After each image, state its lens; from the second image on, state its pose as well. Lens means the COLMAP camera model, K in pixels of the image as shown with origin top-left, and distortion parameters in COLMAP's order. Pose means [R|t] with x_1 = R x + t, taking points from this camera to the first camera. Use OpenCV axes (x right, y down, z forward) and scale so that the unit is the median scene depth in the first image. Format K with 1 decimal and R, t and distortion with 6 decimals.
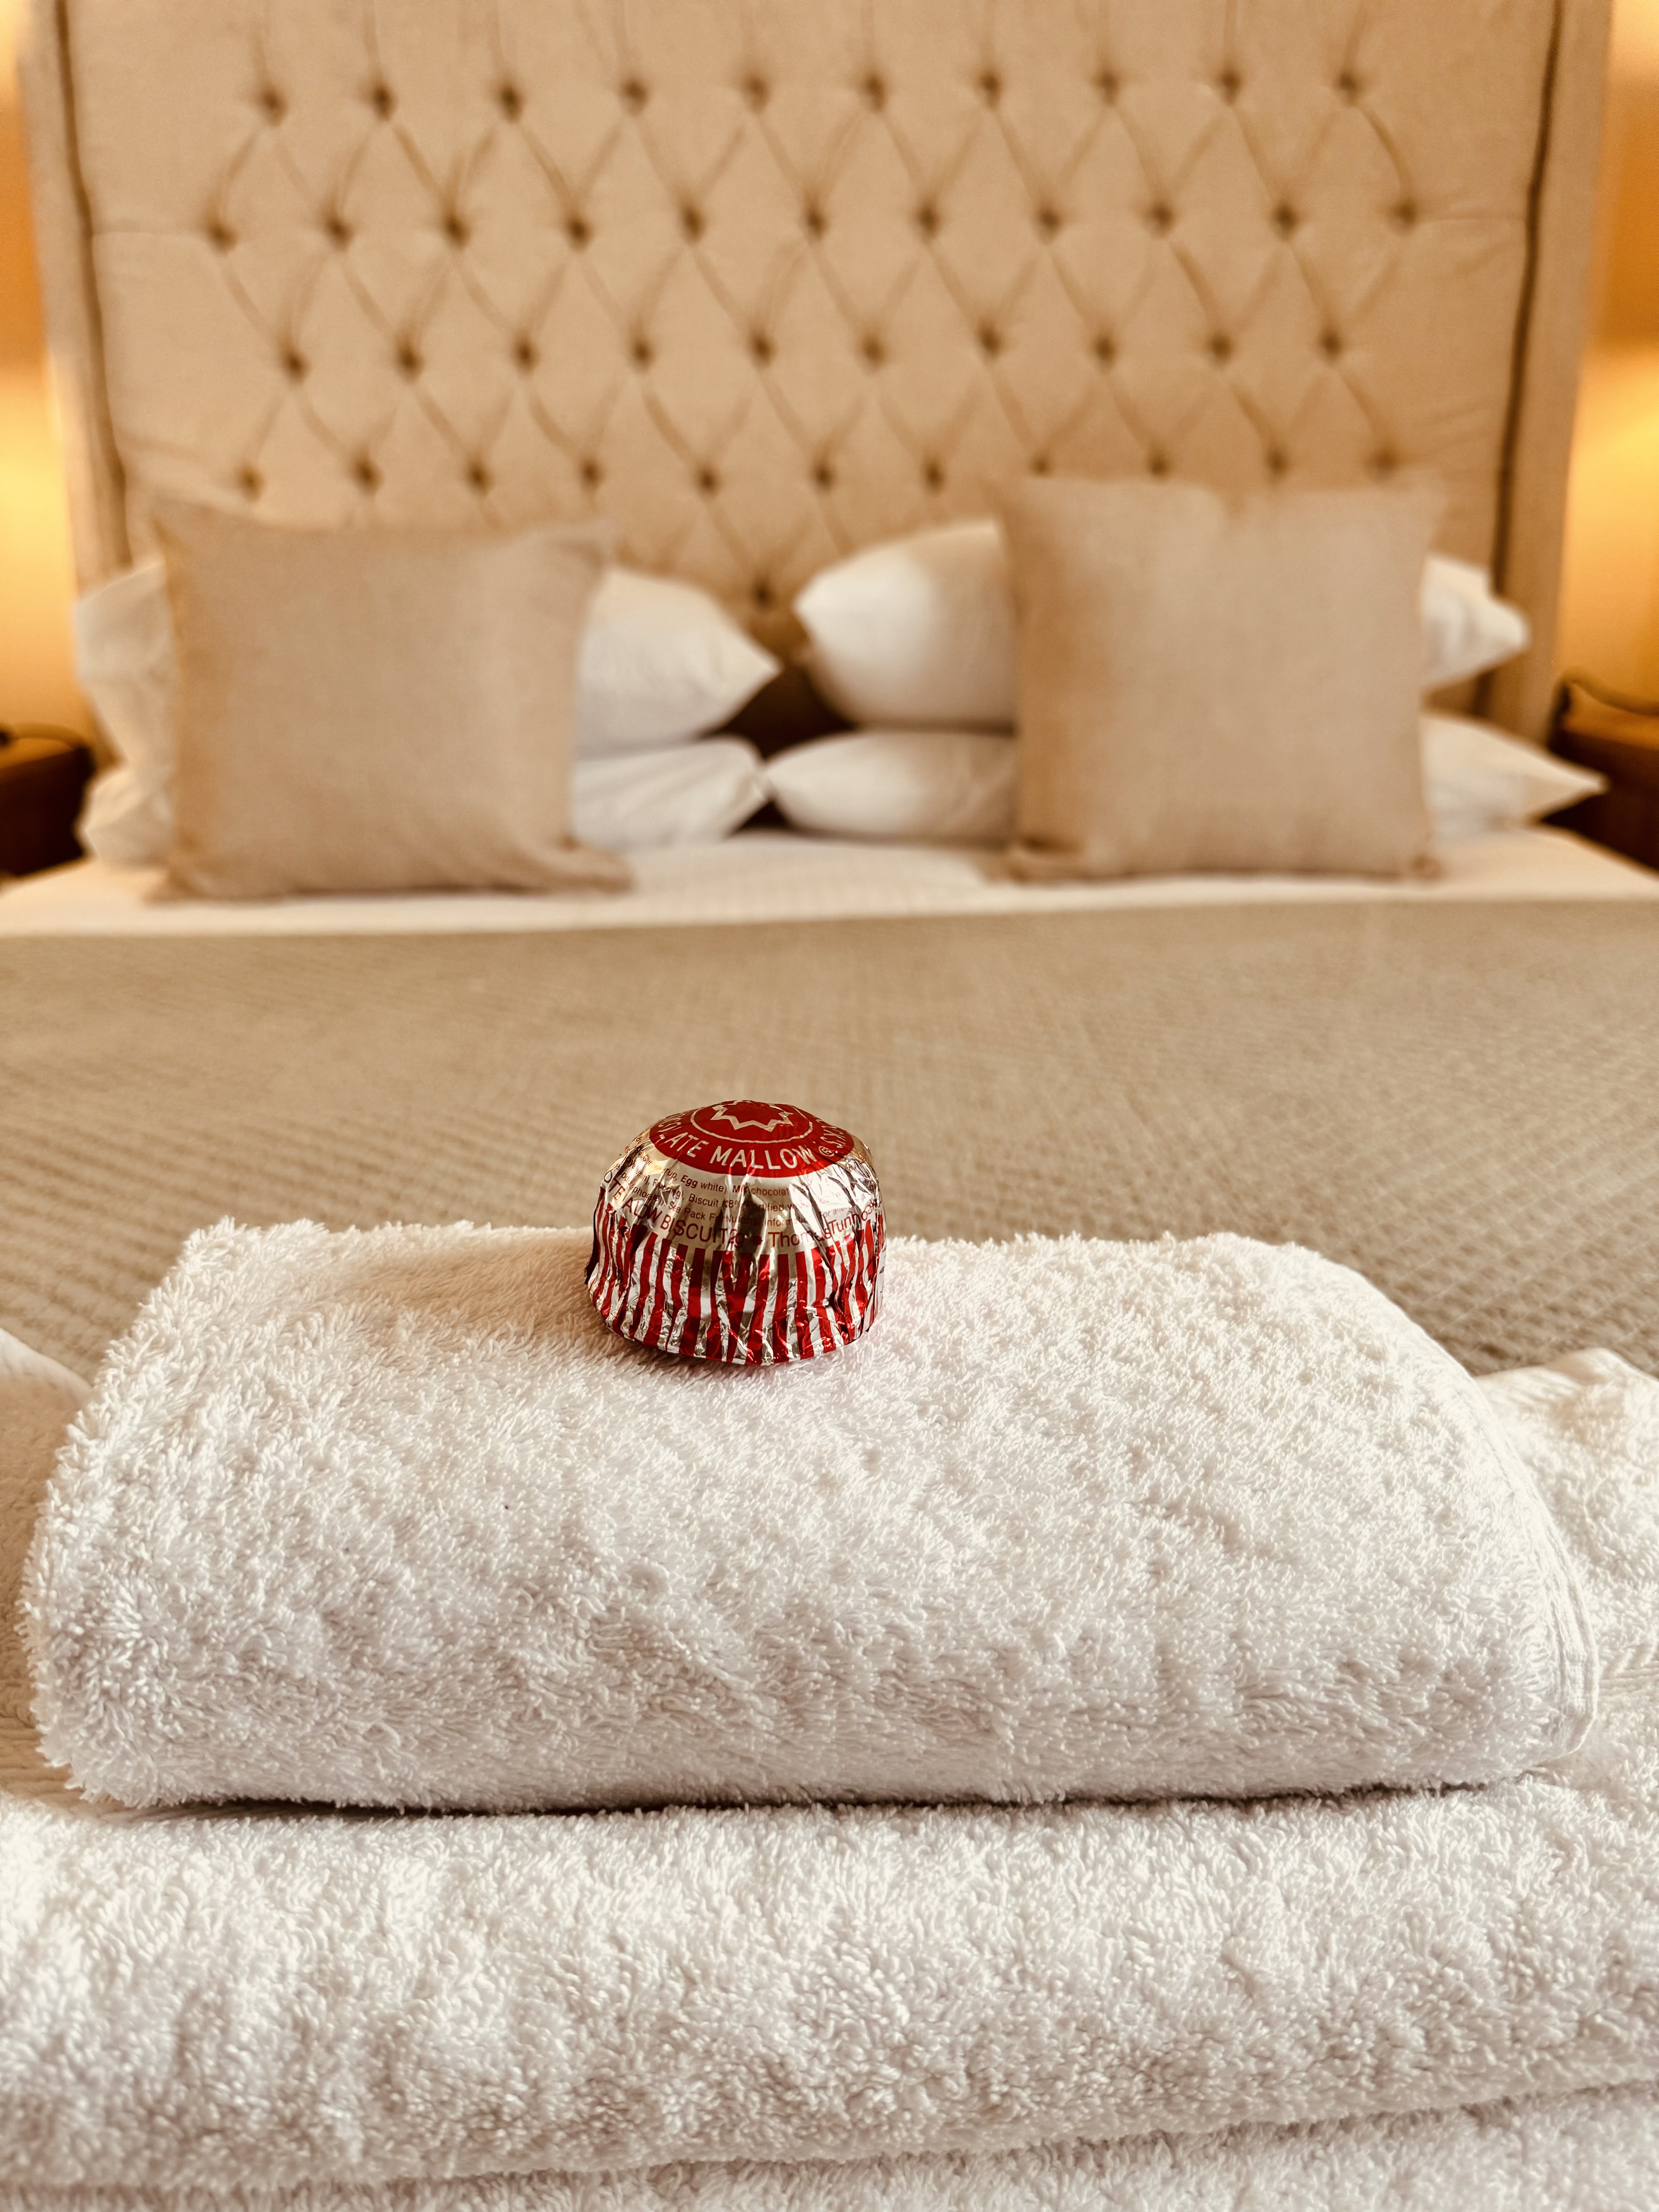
lens RADIAL K [[1514.8, 0, 829.5], [0, 1514.8, 1106.0], [0, 0, 1]] dist [0.025198, -0.073595]
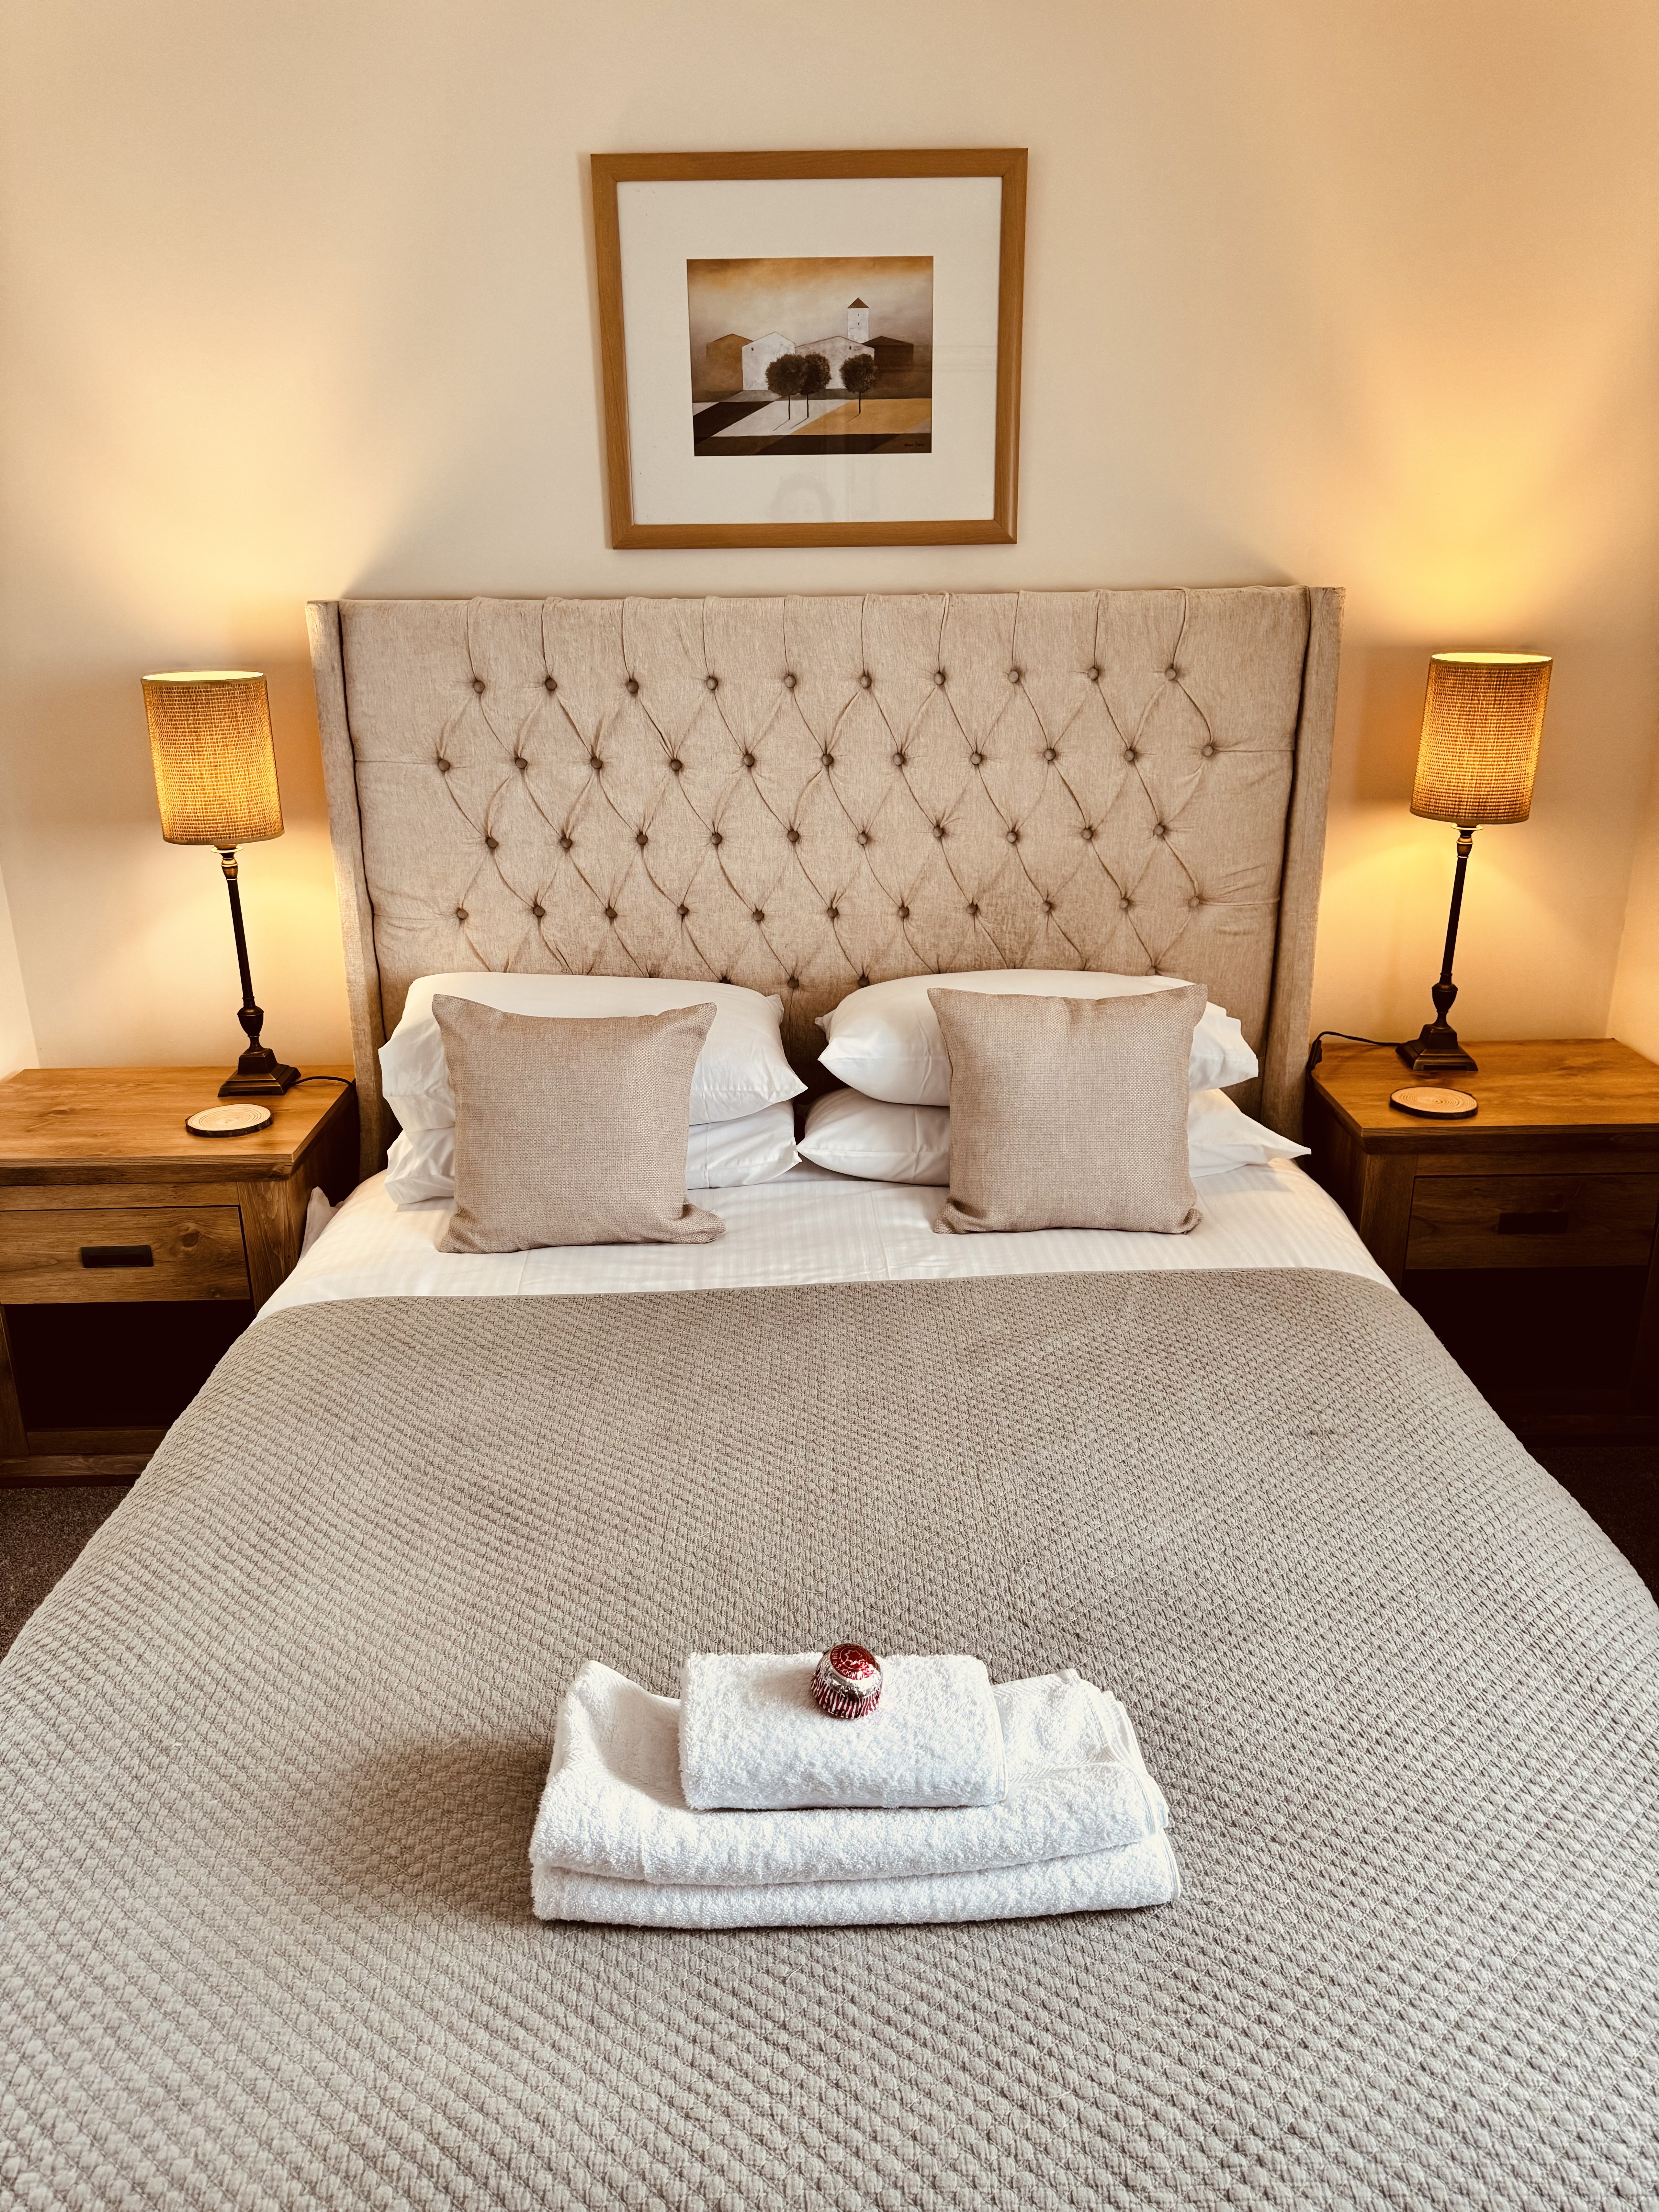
lens RADIAL K [[1468.8, 0, 829.5], [0, 1468.8, 1106.0], [0, 0, 1]] dist [0.012073, -0.001722]
pose [[0.999998, 0.001034, 0.001605, -0.012147], [-0.001092, 0.999341, 0.036269, -0.325798], [-0.001567, -0.036271, 0.999341, -0.603417]]
